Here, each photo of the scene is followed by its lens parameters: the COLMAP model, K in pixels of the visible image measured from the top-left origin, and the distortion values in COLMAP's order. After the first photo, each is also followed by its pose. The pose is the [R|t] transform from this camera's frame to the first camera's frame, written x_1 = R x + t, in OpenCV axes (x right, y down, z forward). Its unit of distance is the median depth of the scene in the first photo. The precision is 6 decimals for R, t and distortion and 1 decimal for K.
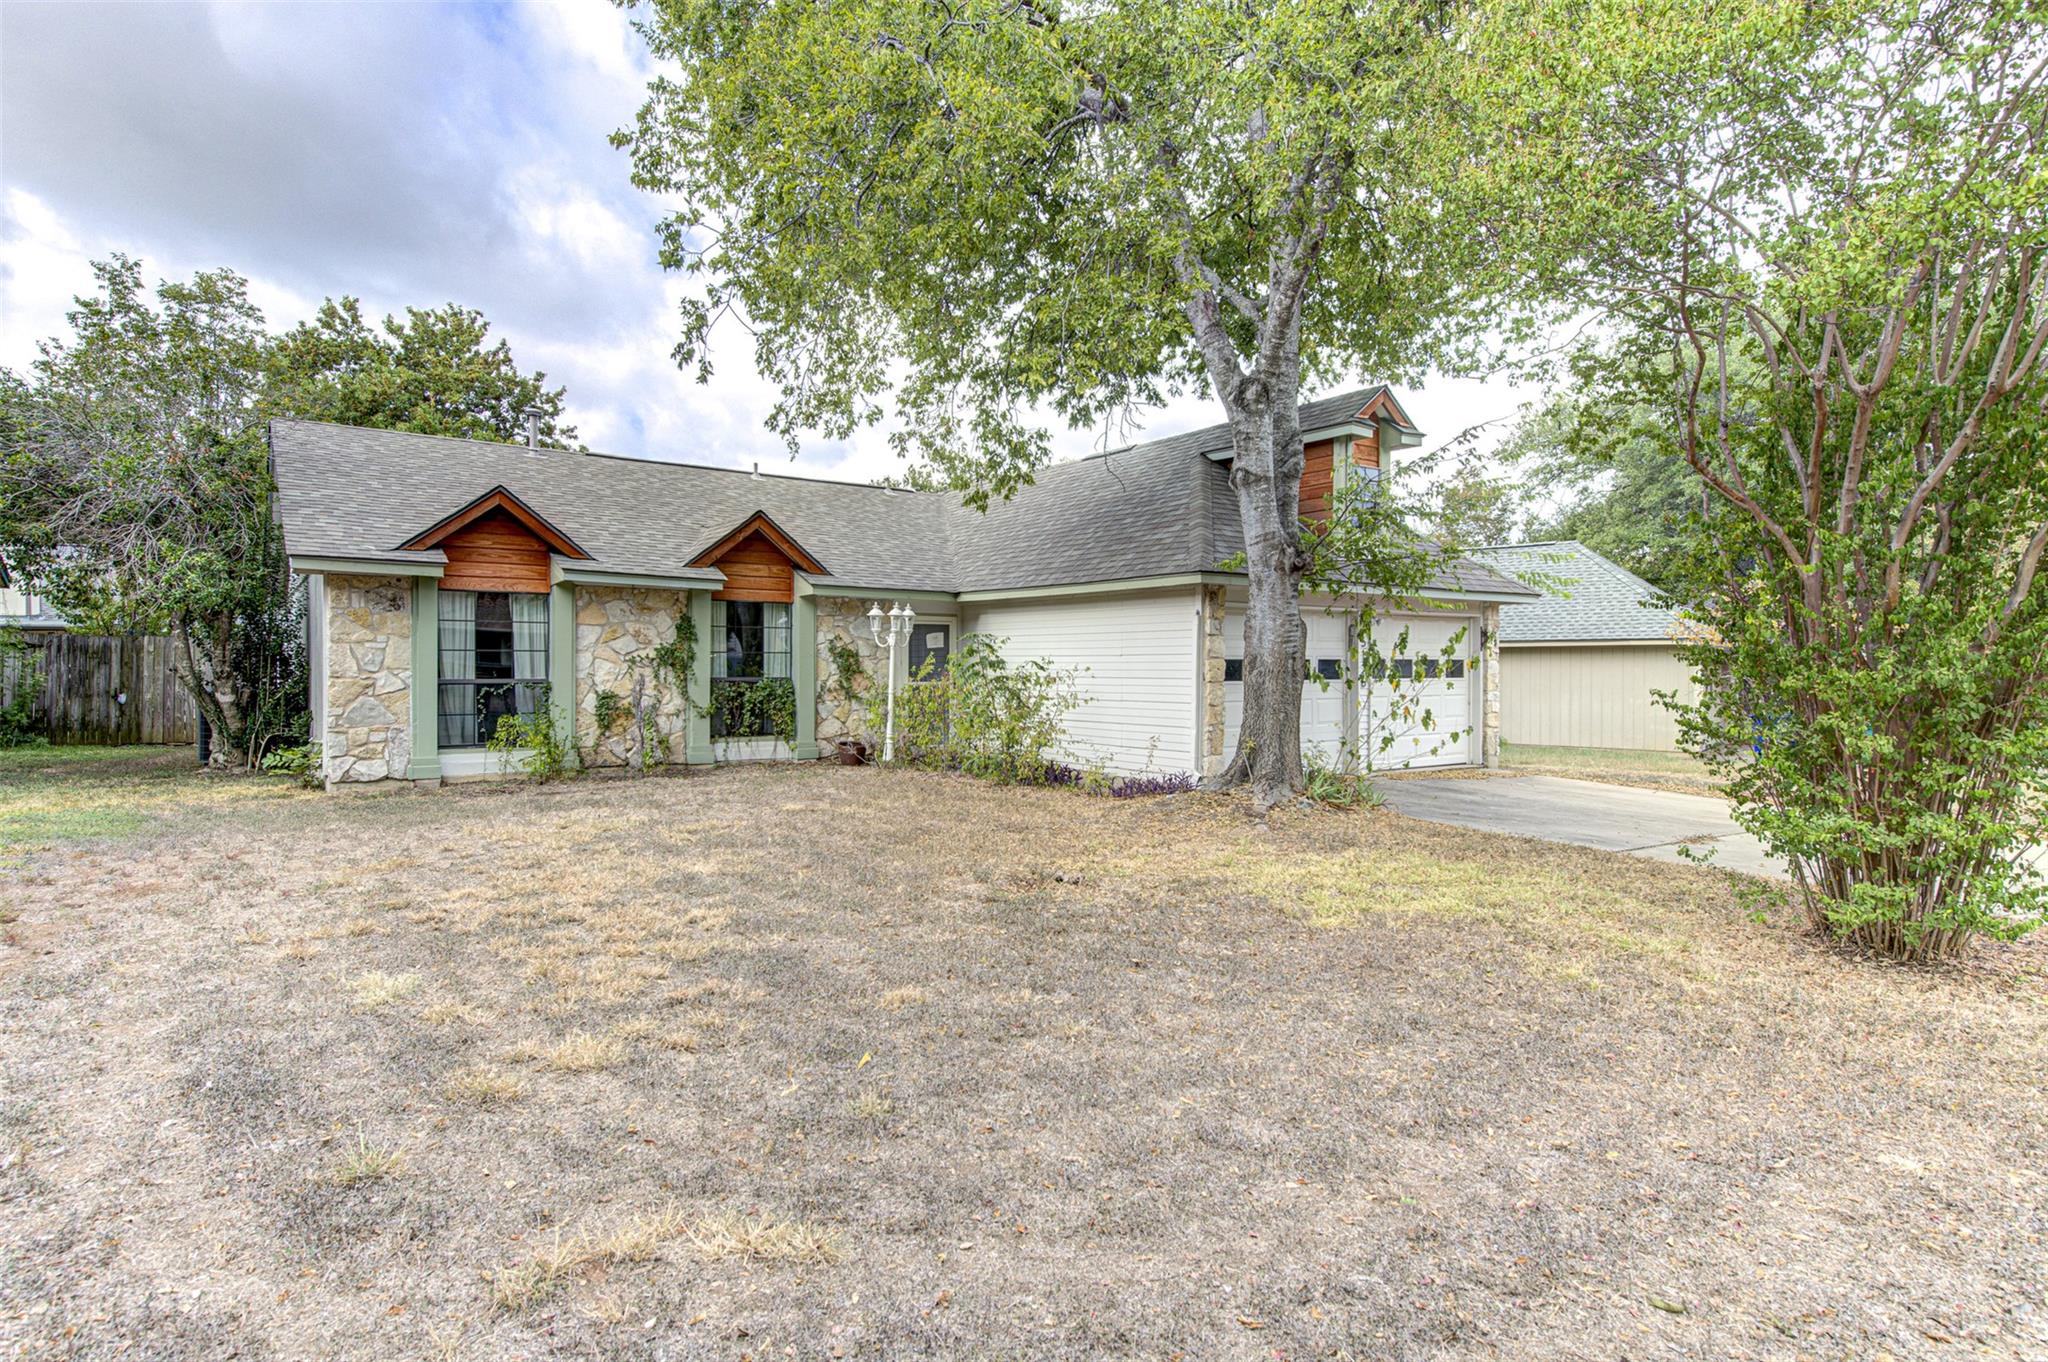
lens RADIAL K [[1116.2, 0, 1024.0], [0, 1116.2, 681.0], [0, 0, 1]] dist [-0.000041, 0.000042]
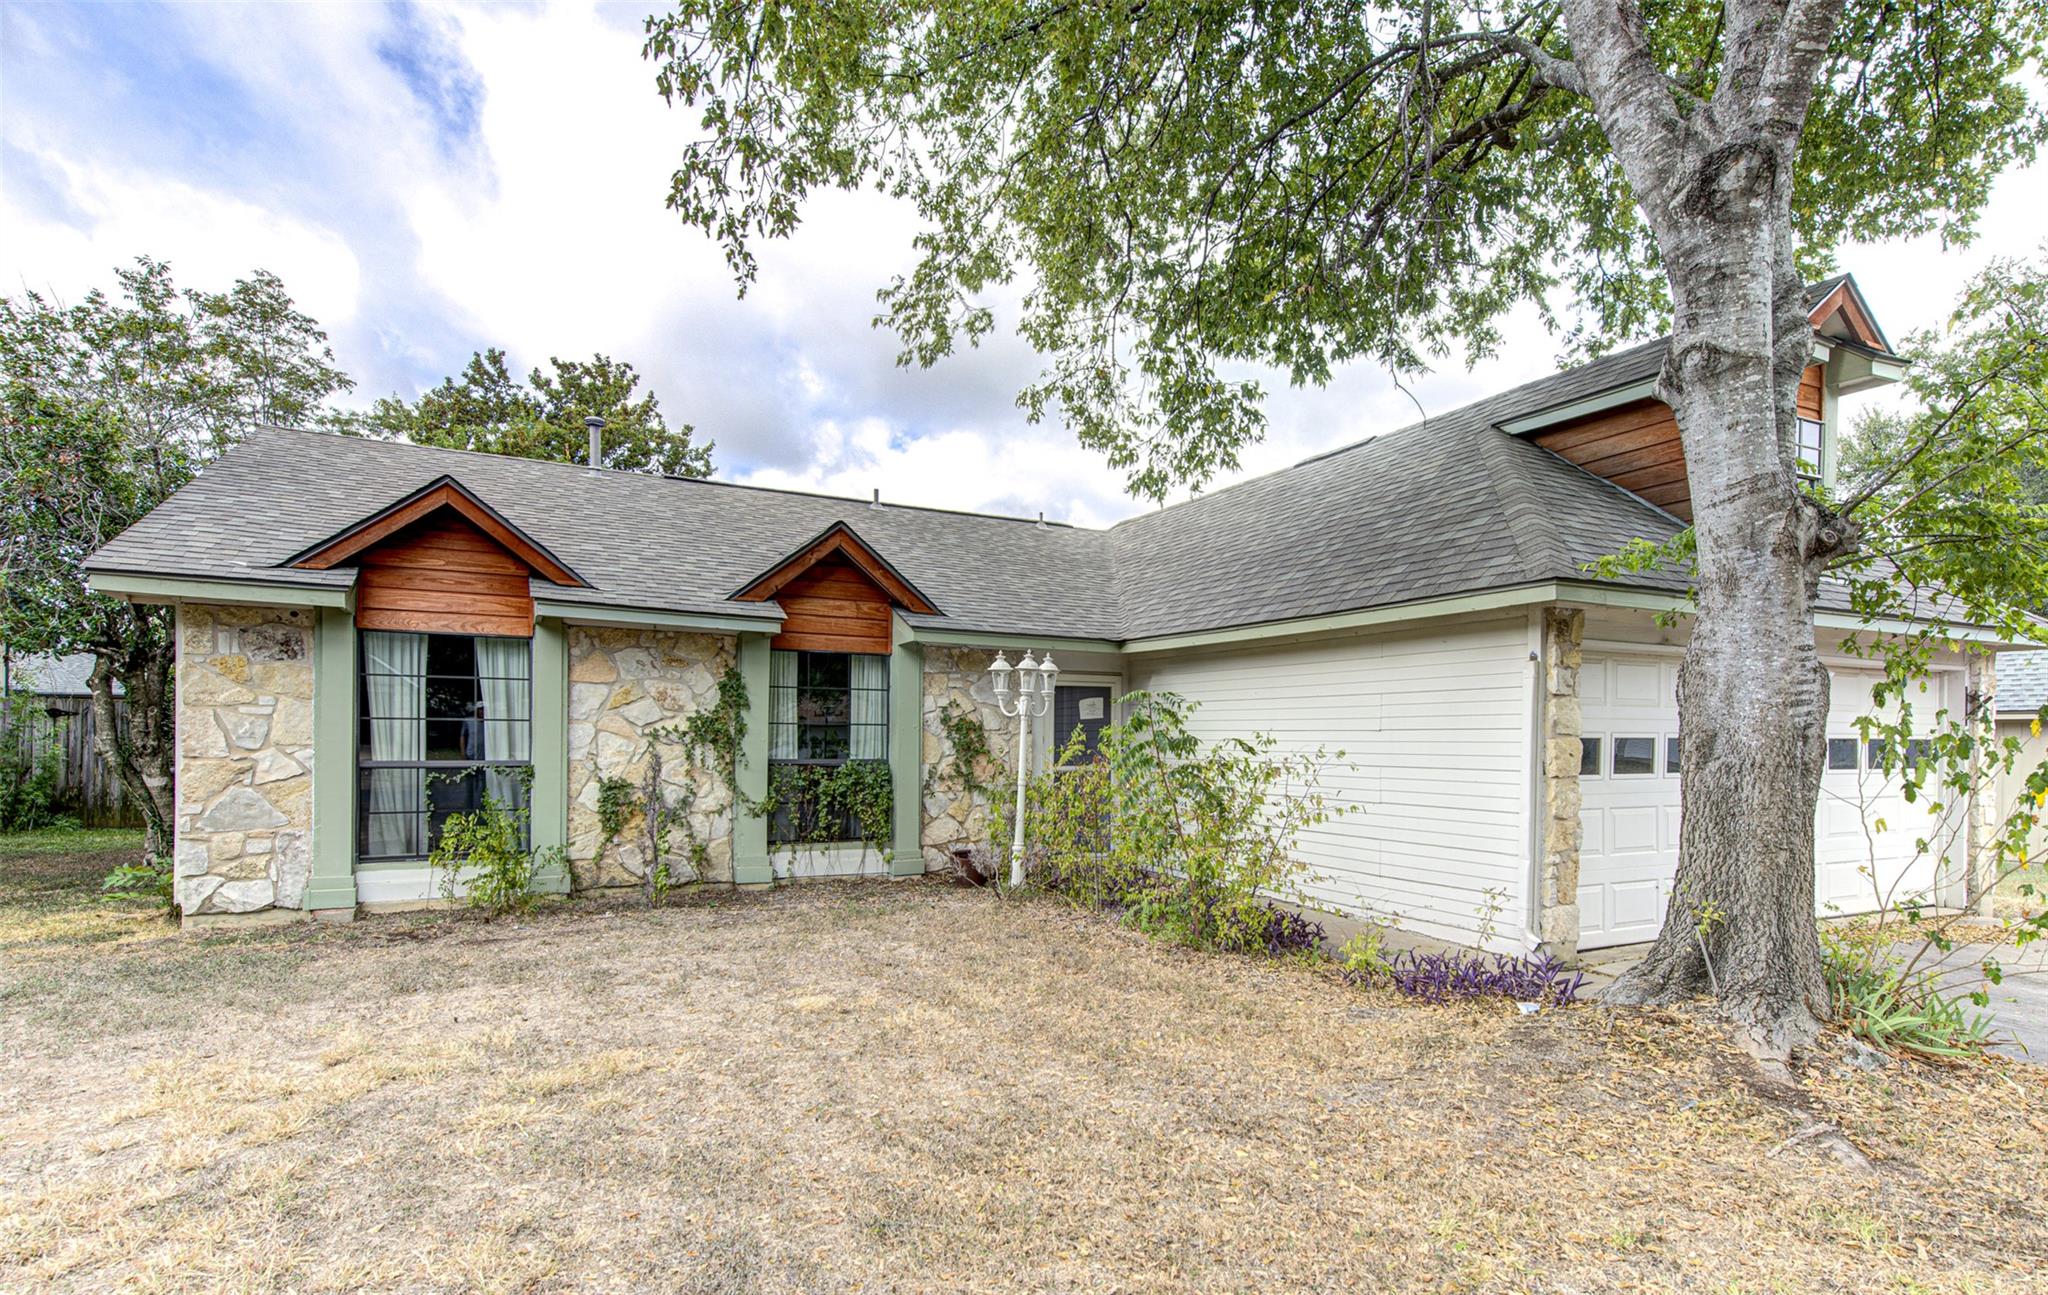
lens RADIAL K [[1057.5, 0, 1071.3], [0, 1057.5, 735.0], [0, 0, 1]] dist [0.063927, 0.000093]
pose [[0.992976, 0.005098, -0.118204, -0.013591], [-0.007184, 0.999826, -0.017227, -0.008403], [0.118095, 0.017955, 0.992840, 0.367117]]
